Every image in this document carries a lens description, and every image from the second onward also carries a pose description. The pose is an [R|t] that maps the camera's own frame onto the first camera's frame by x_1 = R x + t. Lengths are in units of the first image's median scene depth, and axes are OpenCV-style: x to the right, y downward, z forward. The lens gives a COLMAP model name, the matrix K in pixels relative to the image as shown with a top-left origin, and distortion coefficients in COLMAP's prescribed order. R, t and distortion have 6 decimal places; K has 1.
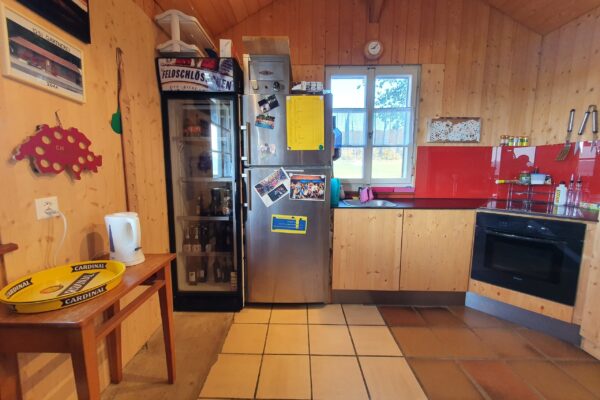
lens RADIAL K [[235.5, 0, 296.1], [0, 235.5, 195.1], [0, 0, 1]] dist [0.004479, -0.000047]
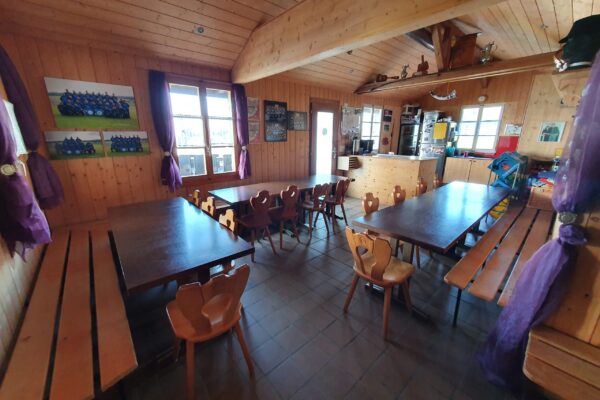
lens RADIAL K [[235.5, 0, 296.5], [0, 235.5, 196.8], [0, 0, 1]] dist [0.004479, -0.000047]
pose [[0.672674, 0.192306, -0.714513, 1.023353], [-0.083974, 0.979239, 0.184498, 0.141412], [0.735159, -0.064106, 0.674857, -2.354378]]
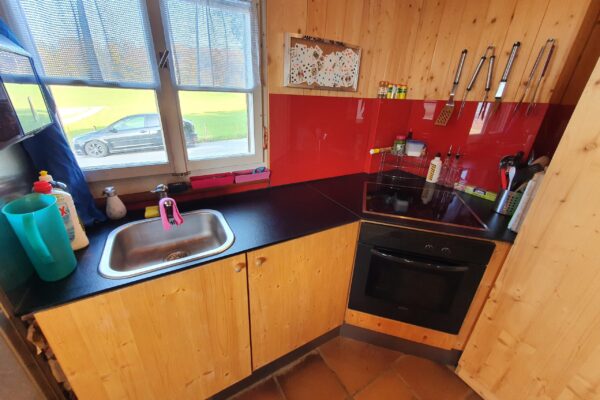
lens RADIAL K [[235.5, 0, 294.0], [0, 235.5, 194.7], [0, 0, 1]] dist [0.004479, -0.000047]
pose [[0.856769, -0.173272, 0.485720, 0.285166], [0.029812, 0.956930, 0.288783, -0.149940], [-0.514838, -0.232940, 0.825034, 0.515870]]
